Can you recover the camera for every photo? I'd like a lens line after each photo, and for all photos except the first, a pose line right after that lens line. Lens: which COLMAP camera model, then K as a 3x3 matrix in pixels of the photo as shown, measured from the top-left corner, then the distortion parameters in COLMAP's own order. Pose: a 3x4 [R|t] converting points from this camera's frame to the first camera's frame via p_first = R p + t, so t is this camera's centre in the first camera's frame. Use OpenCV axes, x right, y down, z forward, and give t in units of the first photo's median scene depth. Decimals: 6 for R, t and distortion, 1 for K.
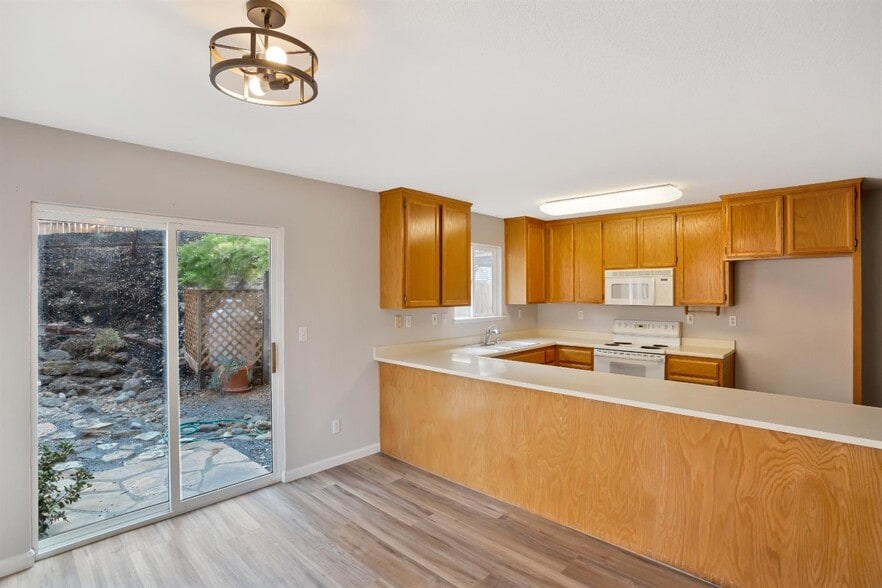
lens RADIAL K [[432.2, 0, 440.8], [0, 432.2, 289.8], [0, 0, 1]] dist [-0.068253, 0.027623]
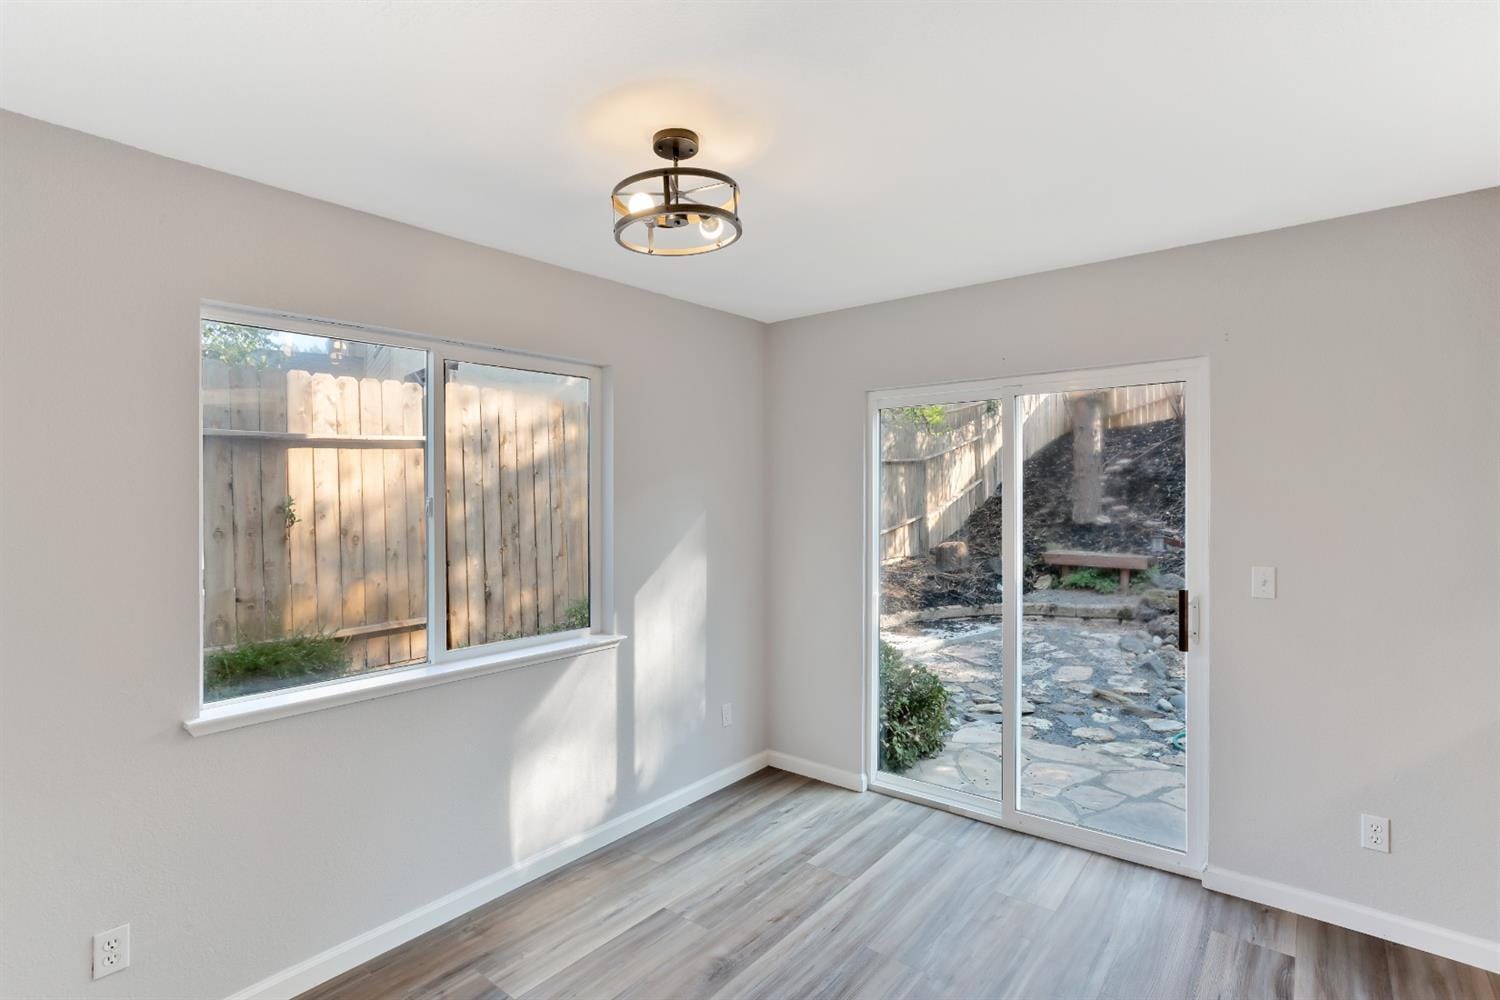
lens RADIAL K [[724.2, 0, 745.8], [0, 724.2, 491.2], [0, 0, 1]] dist [-0.051325, 0.026890]
pose [[0.080868, -0.002709, -0.996721, 0.285548], [0.012524, 0.999920, -0.001702, 0.001649], [0.996646, -0.012345, 0.080895, 0.309206]]
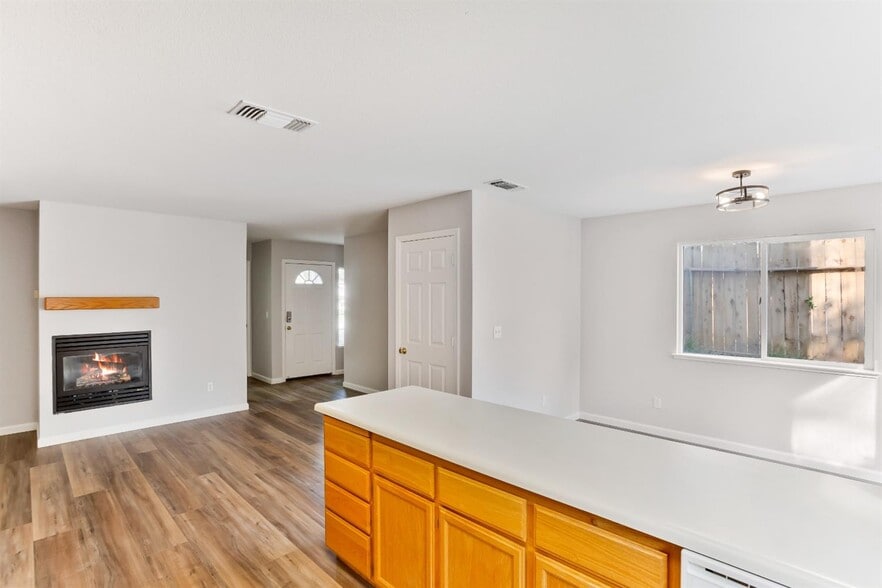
lens RADIAL K [[425.1, 0, 441.0], [0, 425.1, 294.0], [0, 0, 1]] dist [-0.076249, 0.037208]
pose [[-0.999814, -0.002298, 0.019146, 0.354222], [-0.002448, 0.999966, -0.007822, 0.006447], [-0.019127, -0.007867, -0.999786, 0.989000]]
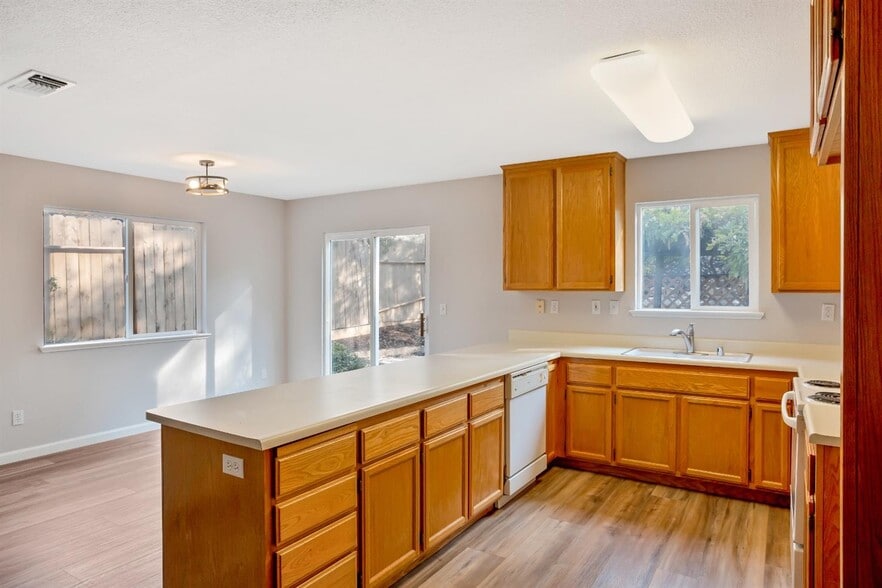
lens RADIAL K [[549.3, 0, 440.7], [0, 549.3, 288.9], [0, 0, 1]] dist [-0.053890, 0.040877]
pose [[0.191198, 0.007036, -0.981526, 0.927531], [0.003962, 0.999961, 0.007940, 0.024990], [0.981543, -0.005407, 0.191163, 0.530457]]
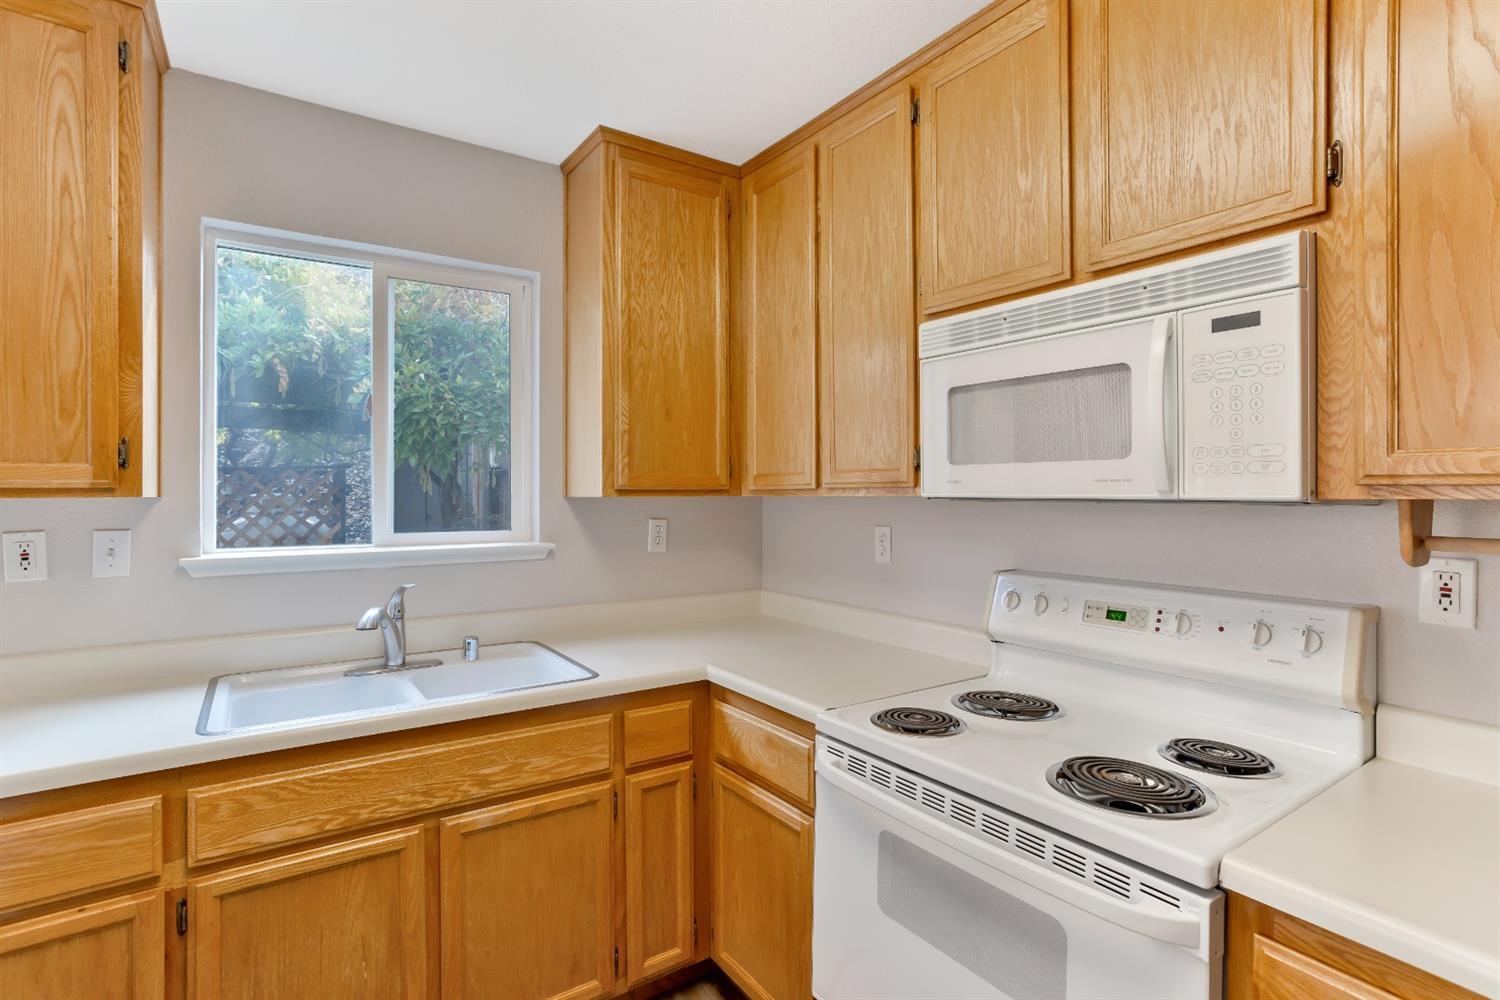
lens RADIAL K [[724.2, 0, 745.8], [0, 724.2, 491.2], [0, 0, 1]] dist [-0.051325, 0.026890]
pose [[0.977700, -0.000401, -0.210008, 0.417644], [0.001002, 0.999996, 0.002758, 0.034212], [0.210006, -0.002907, 0.977696, 0.734737]]
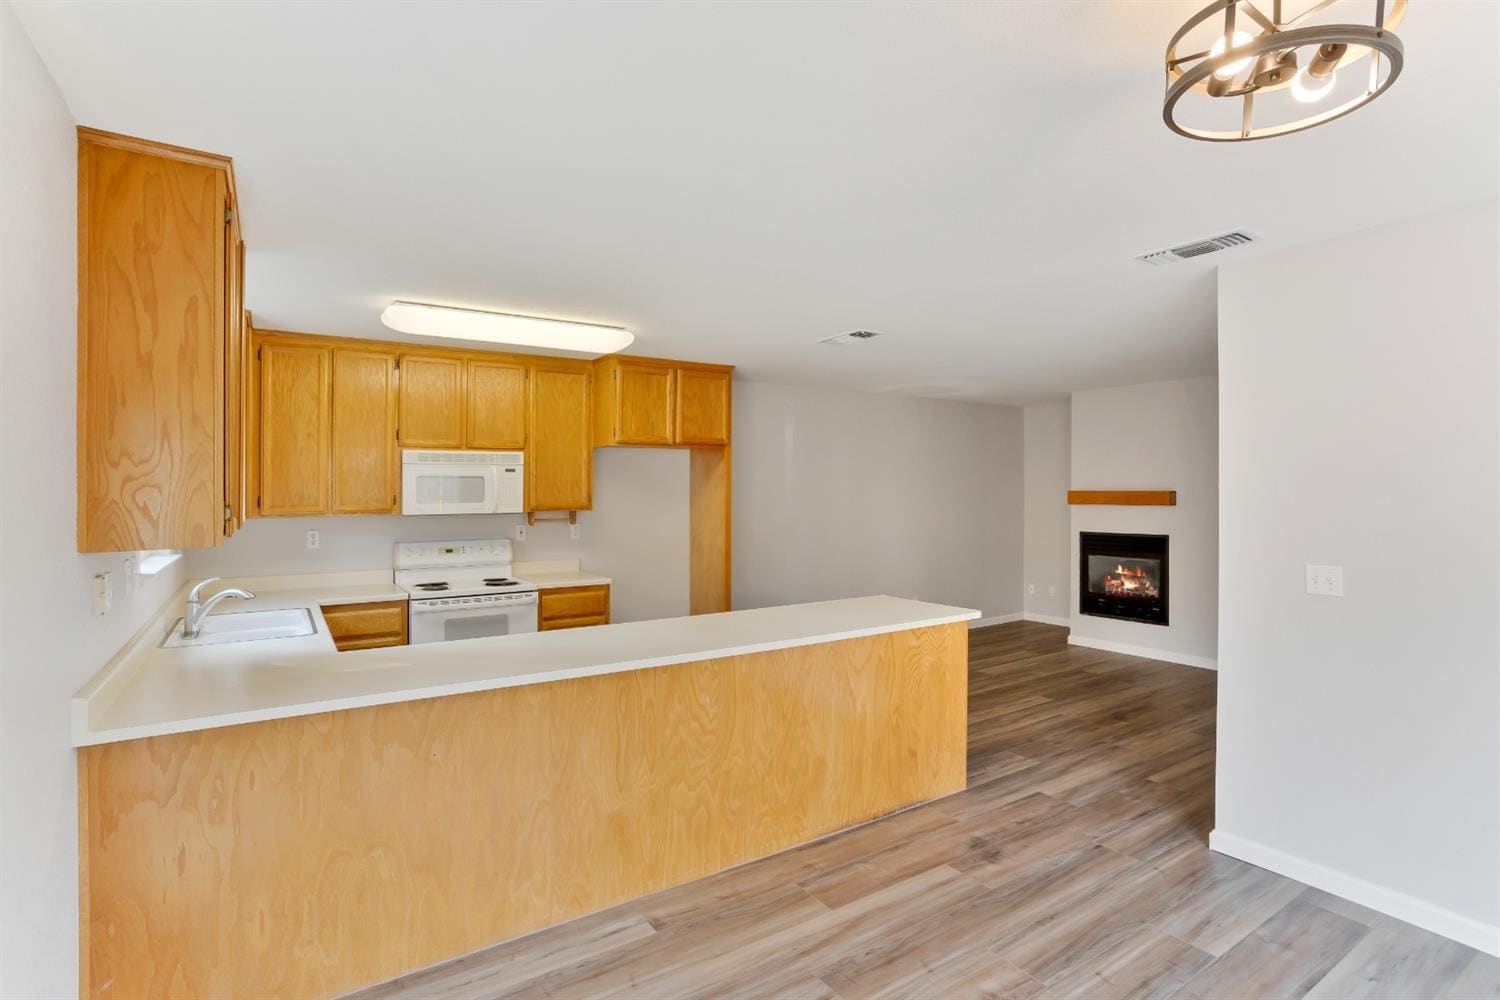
lens RADIAL K [[742.6, 0, 748.0], [0, 742.6, 483.5], [0, 0, 1]] dist [-0.056063, 0.029507]
pose [[0.226054, 0.004733, 0.974103, -0.438623], [0.000208, 0.999988, -0.004907, 0.000551], [-0.974115, 0.001312, 0.226050, 0.430721]]
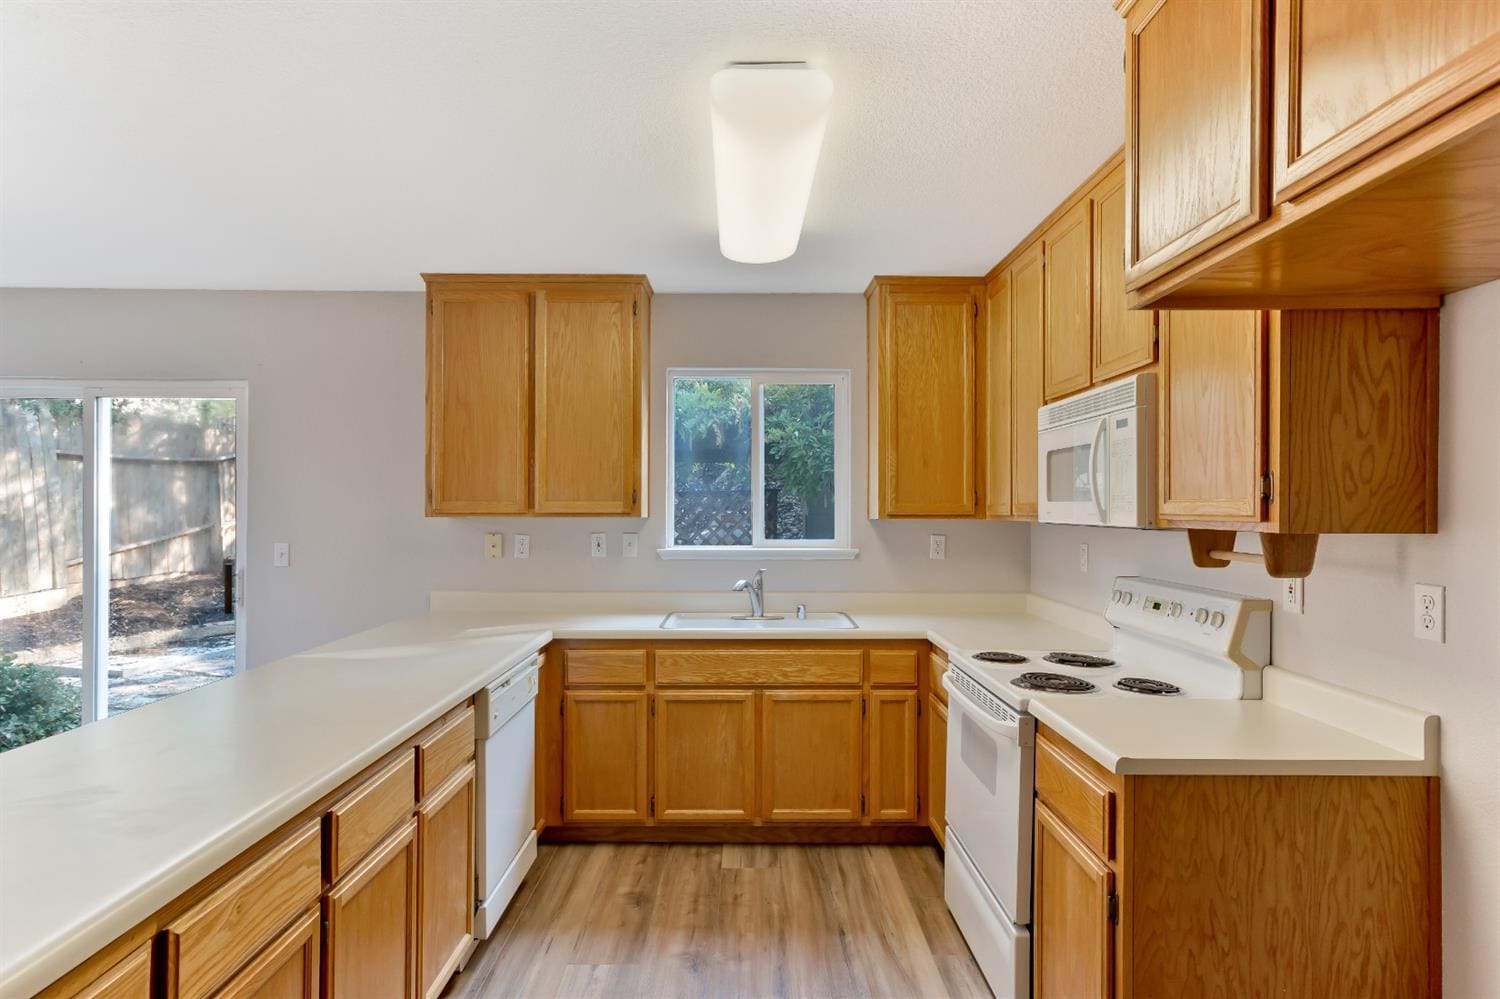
lens RADIAL K [[849.0, 0, 751.7], [0, 849.0, 505.3], [0, 0, 1]] dist [-0.035624, 0.048066]
pose [[0.695298, 0.001606, -0.718720, 0.742031], [-0.000715, 0.999999, 0.001543, 0.024527], [0.718722, -0.000559, 0.695298, 0.500981]]
